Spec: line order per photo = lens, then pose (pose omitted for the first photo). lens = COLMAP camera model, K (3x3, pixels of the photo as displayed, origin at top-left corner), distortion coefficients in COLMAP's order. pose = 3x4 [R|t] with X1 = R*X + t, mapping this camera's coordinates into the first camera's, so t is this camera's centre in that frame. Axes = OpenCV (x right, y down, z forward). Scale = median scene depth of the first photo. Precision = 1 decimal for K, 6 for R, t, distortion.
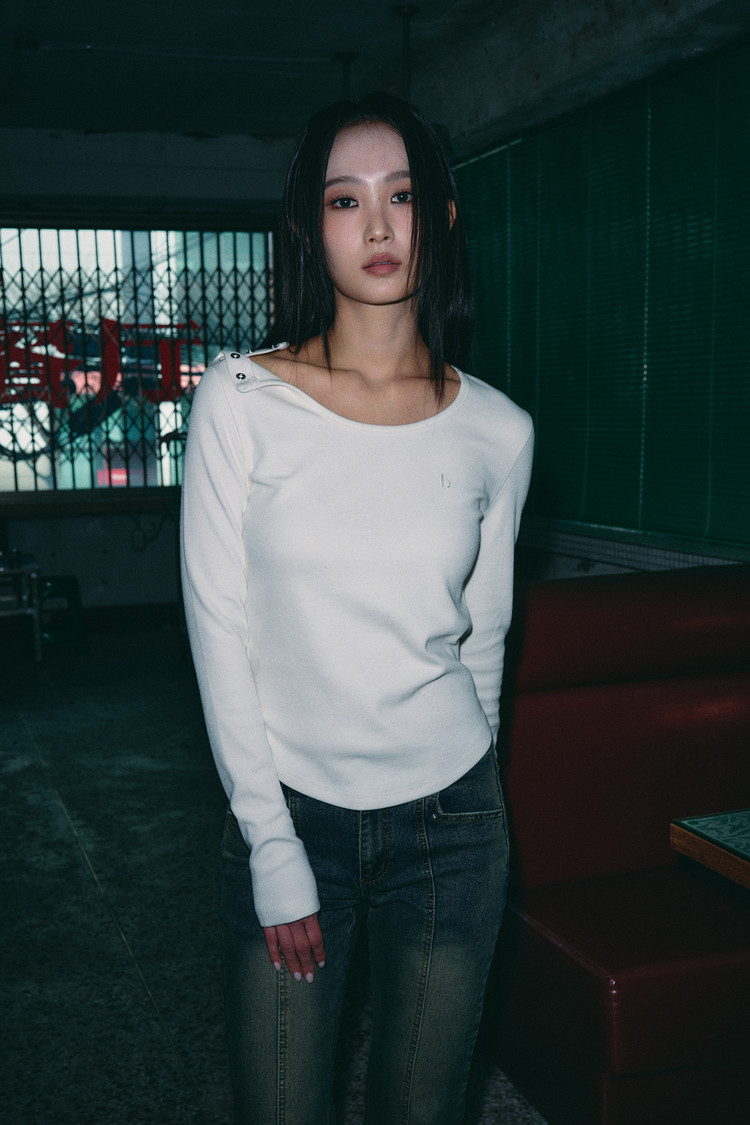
lens RADIAL K [[1326.9, 0, 387.8], [0, 1326.9, 562.4], [0, 0, 1]] dist [-0.007350, 0.008455]
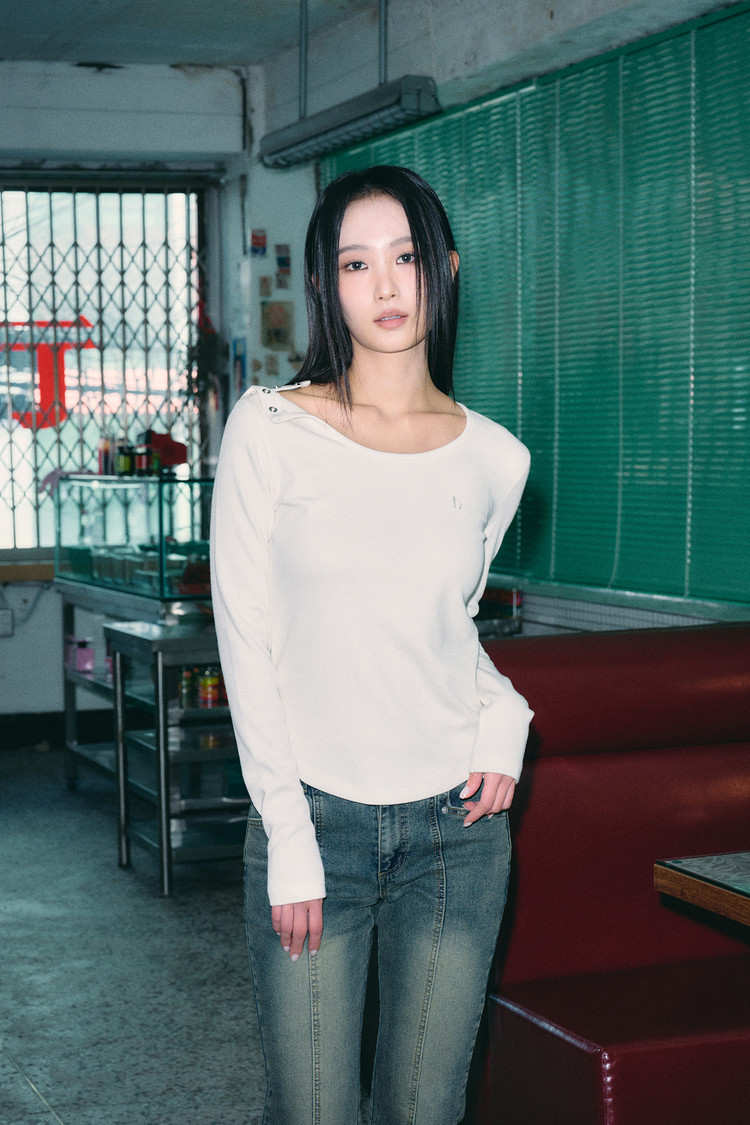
lens RADIAL K [[2152.0, 0, 369.2], [0, 2152.0, 542.5], [0, 0, 1]] dist [0.022417, -0.055923]
pose [[0.999962, 0.002100, 0.008421, -0.004418], [-0.001528, 0.997729, -0.067333, 0.030044], [-0.008543, 0.067317, 0.997695, -0.260547]]
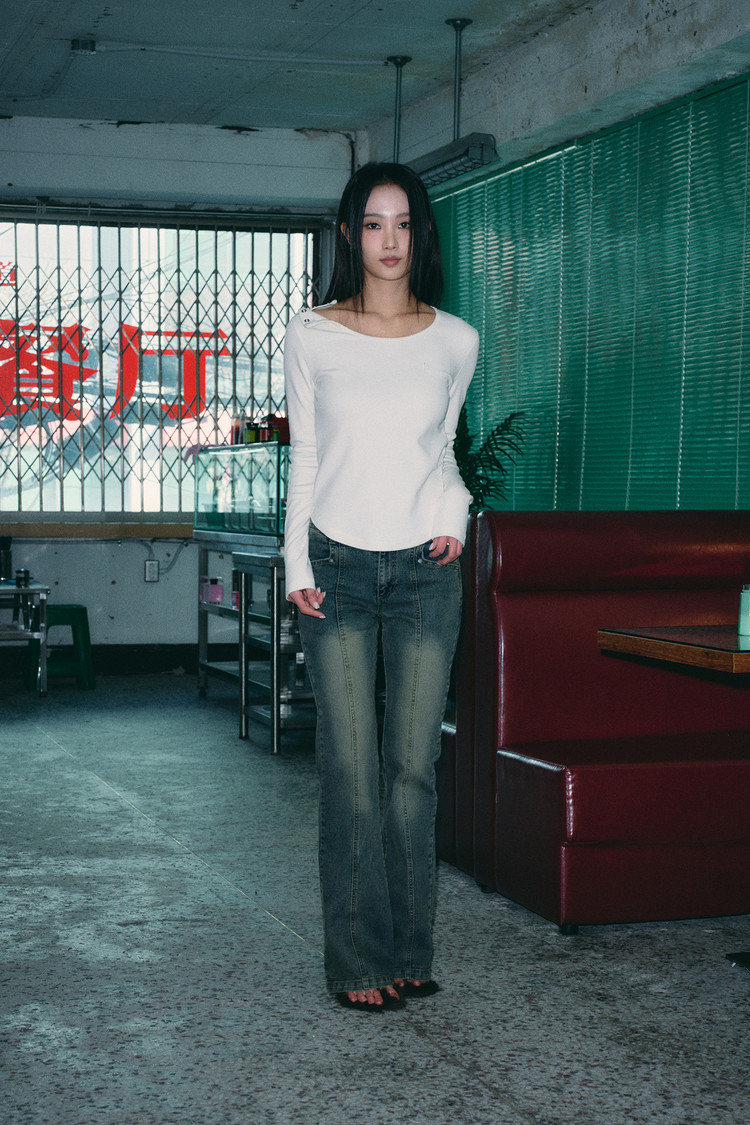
lens RADIAL K [[1964.8, 0, 379.5], [0, 1964.8, 573.7], [0, 0, 1]] dist [0.029426, -0.036119]
pose [[0.998999, 0.028116, -0.034799, 0.019080], [-0.030617, 0.996820, -0.073572, 0.132215], [0.032620, 0.074564, 0.996683, -0.530503]]
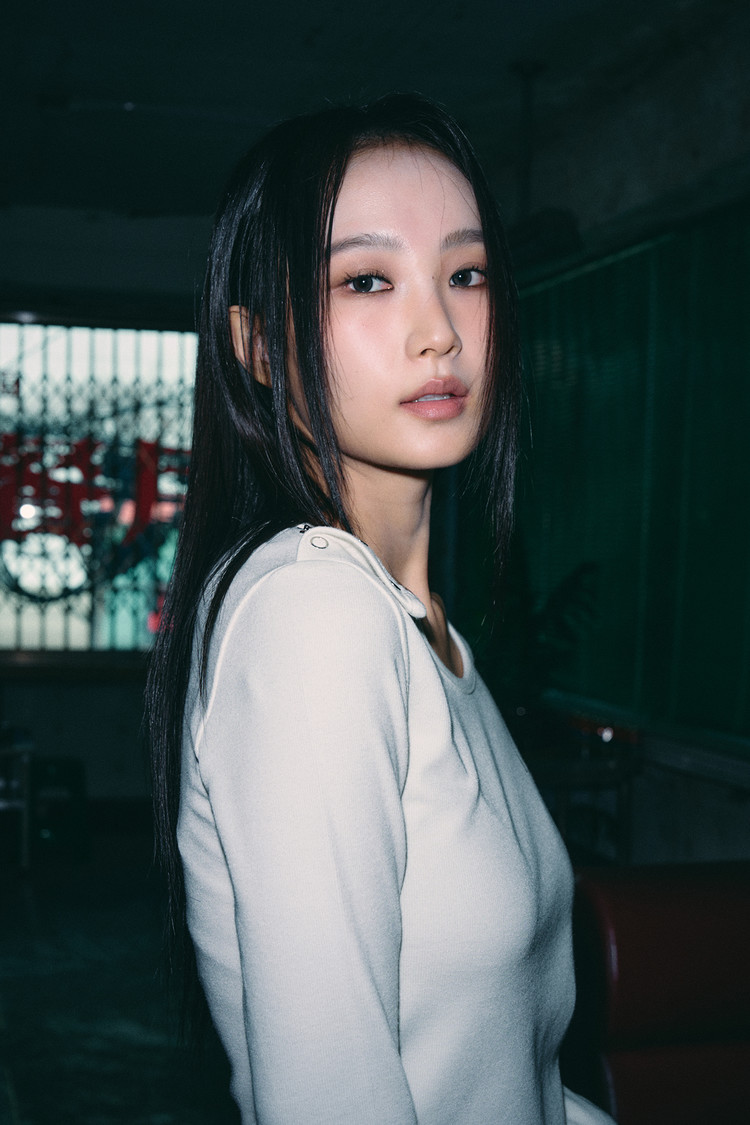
lens RADIAL K [[1571.2, 0, 375.0], [0, 1571.2, 562.5], [0, 0, 1]] dist [0.011005, 0.034603]
pose [[0.996017, 0.044980, -0.076984, 0.009189], [-0.052961, 0.993061, -0.104997, -0.028312], [0.071727, 0.108656, 0.991488, 0.117987]]
